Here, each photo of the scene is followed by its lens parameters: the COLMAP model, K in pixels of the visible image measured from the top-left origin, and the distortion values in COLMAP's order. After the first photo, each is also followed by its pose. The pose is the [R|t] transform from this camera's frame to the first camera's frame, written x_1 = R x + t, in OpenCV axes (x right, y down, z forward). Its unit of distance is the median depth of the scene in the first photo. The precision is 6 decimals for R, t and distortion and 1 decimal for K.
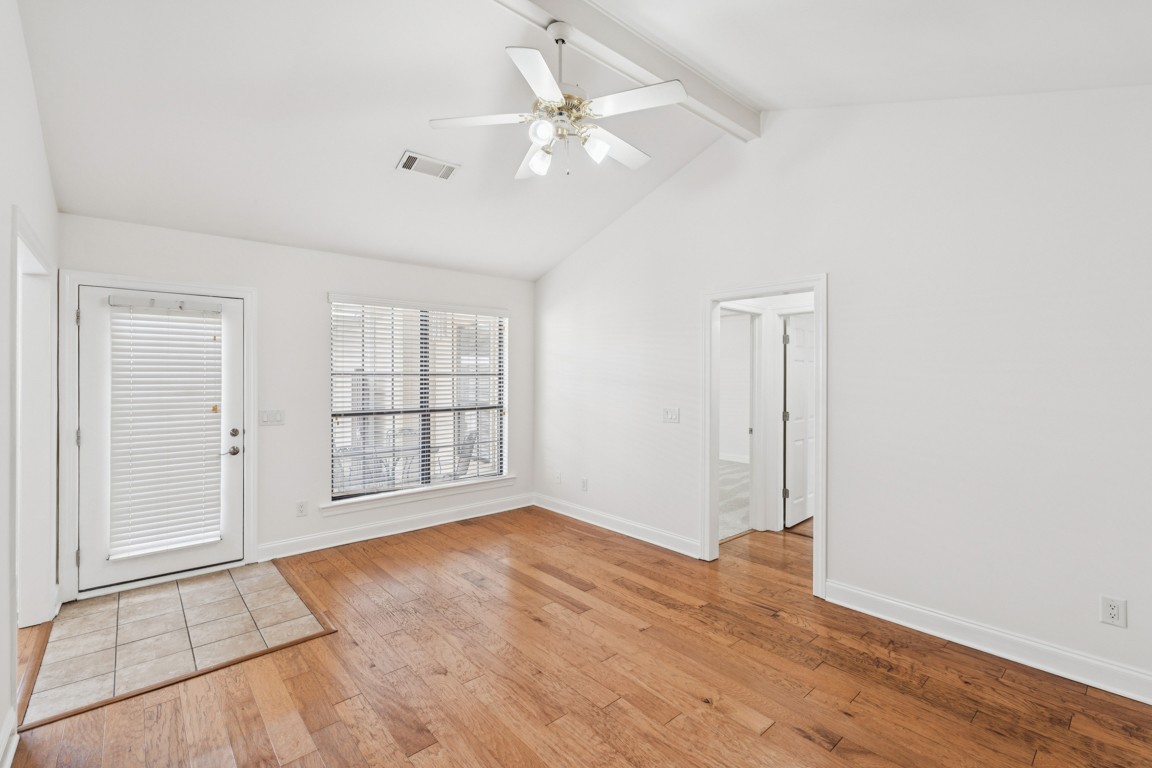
lens RADIAL K [[513.4, 0, 575.8], [0, 513.4, 379.3], [0, 0, 1]] dist [-0.000239, 0.000204]
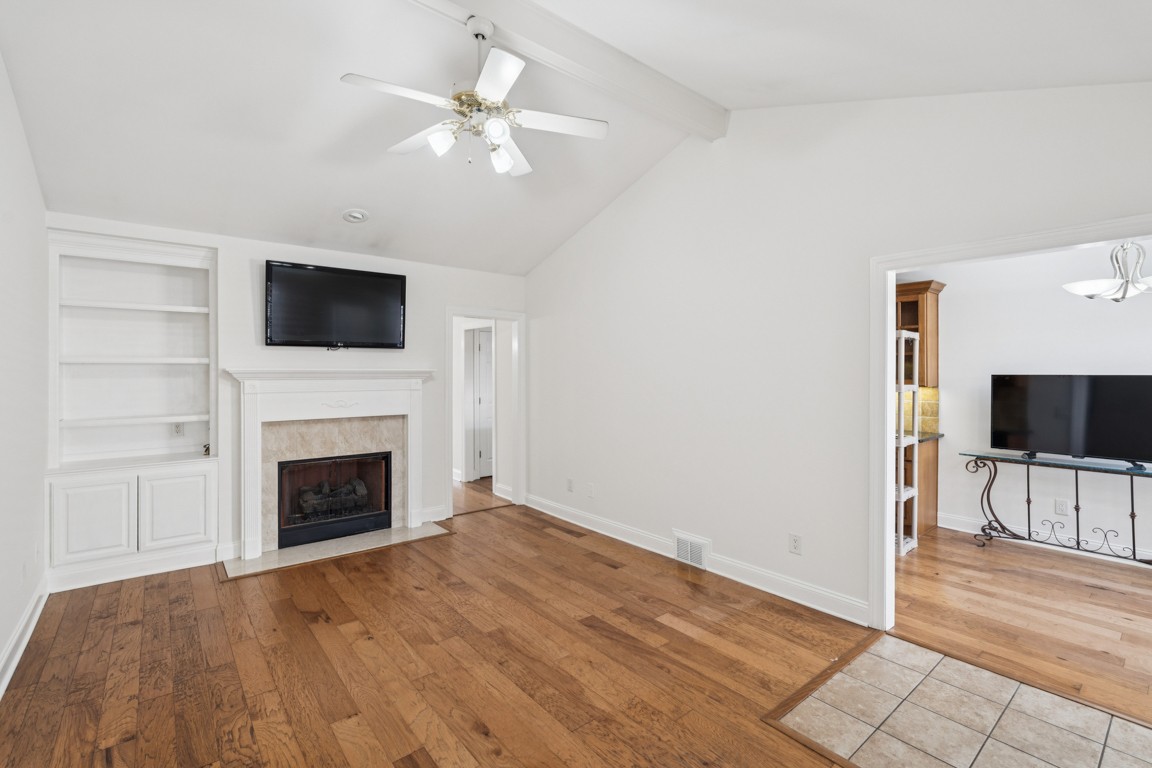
lens RADIAL K [[513.4, 0, 574.1], [0, 513.4, 377.5], [0, 0, 1]] dist [-0.000239, 0.000204]
pose [[-0.999404, -0.004664, 0.034217, -0.251869], [-0.004337, 0.999944, 0.009634, -0.013055], [-0.034260, 0.009480, -0.999368, 2.027494]]
